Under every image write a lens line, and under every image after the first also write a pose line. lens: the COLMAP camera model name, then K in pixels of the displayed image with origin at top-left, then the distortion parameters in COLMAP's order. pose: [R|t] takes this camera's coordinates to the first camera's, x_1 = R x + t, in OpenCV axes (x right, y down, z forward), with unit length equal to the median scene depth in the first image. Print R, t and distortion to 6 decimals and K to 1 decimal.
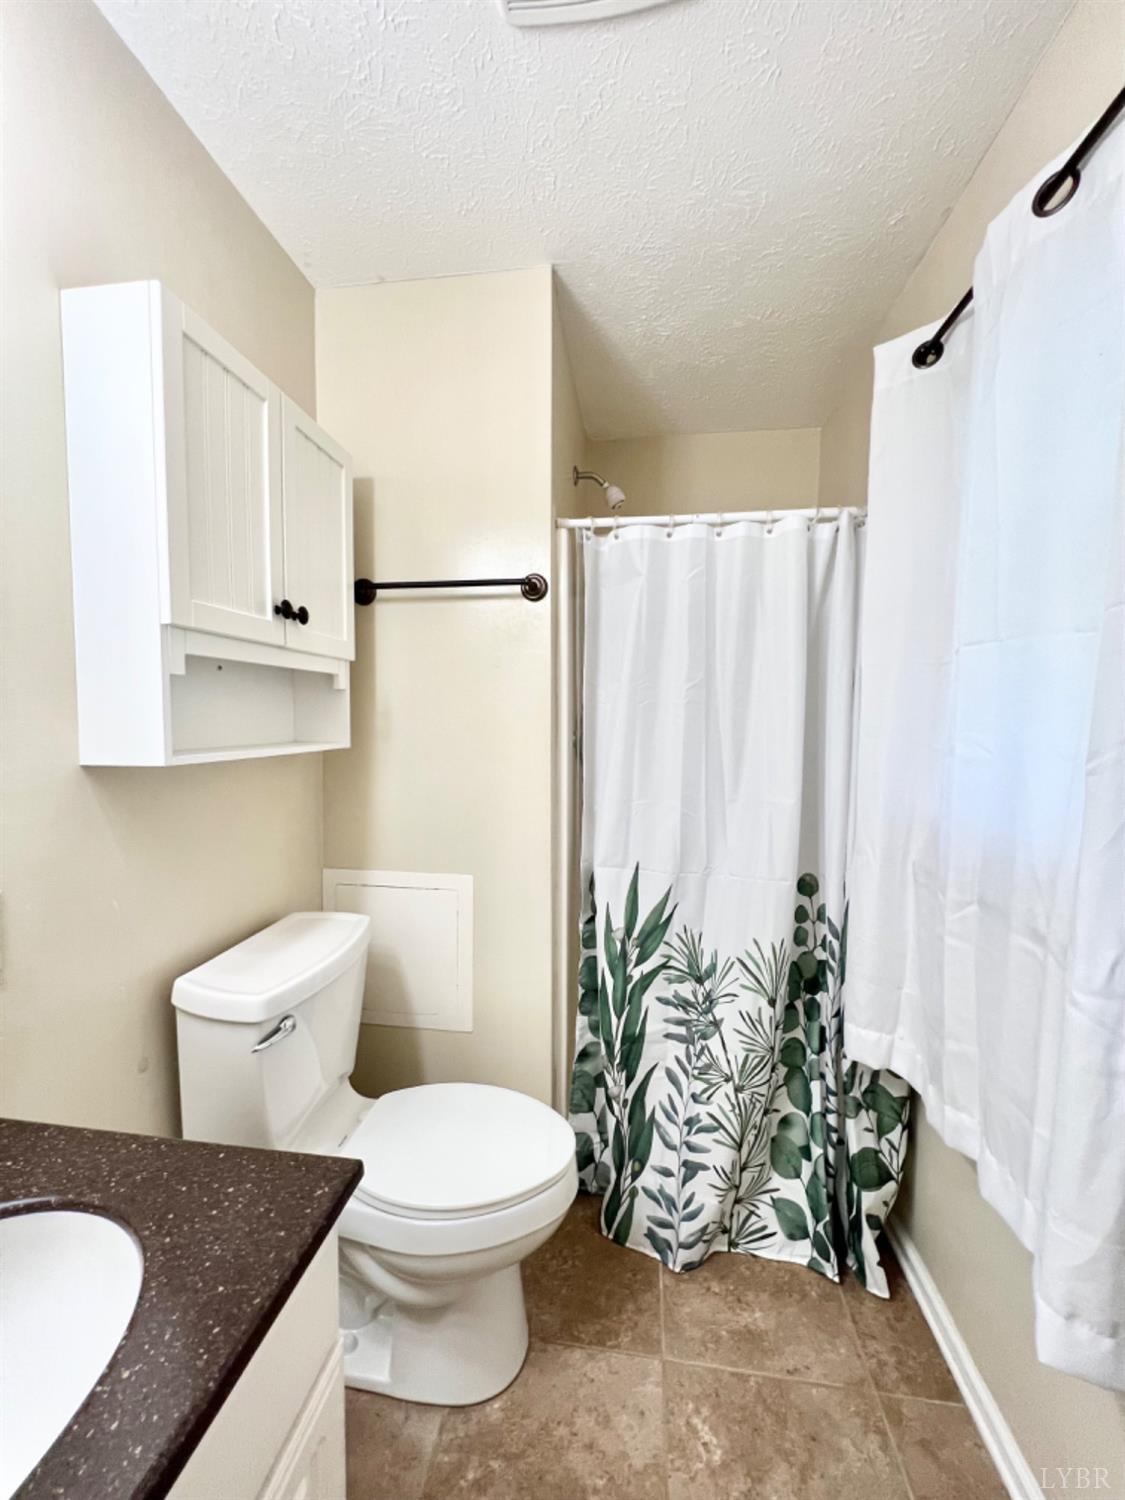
lens RADIAL K [[597.3, 0, 562.5], [0, 597.3, 750.0], [0, 0, 1]] dist [-0.003492, 0.000407]
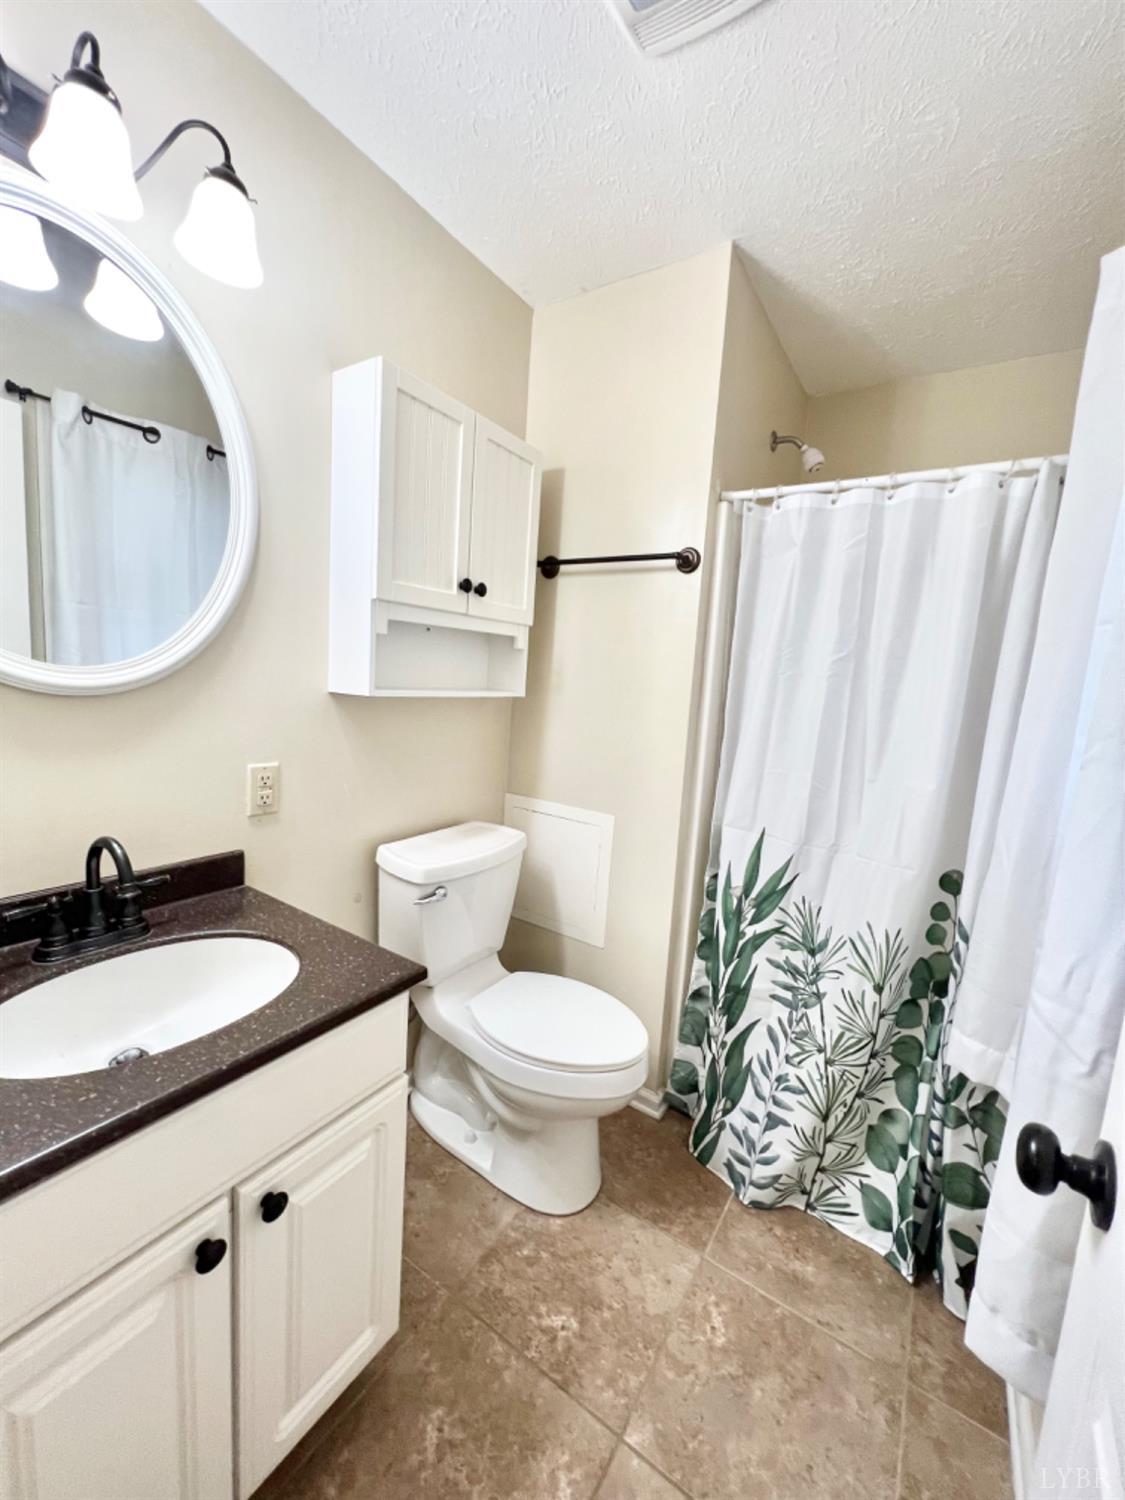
lens RADIAL K [[597.3, 0, 562.5], [0, 597.3, 750.0], [0, 0, 1]] dist [-0.003492, 0.000407]
pose [[0.900501, 0.108197, -0.421179, 0.244865], [-0.083388, 0.993542, 0.076946, 0.003478], [0.426784, -0.034169, 0.903708, -0.082766]]
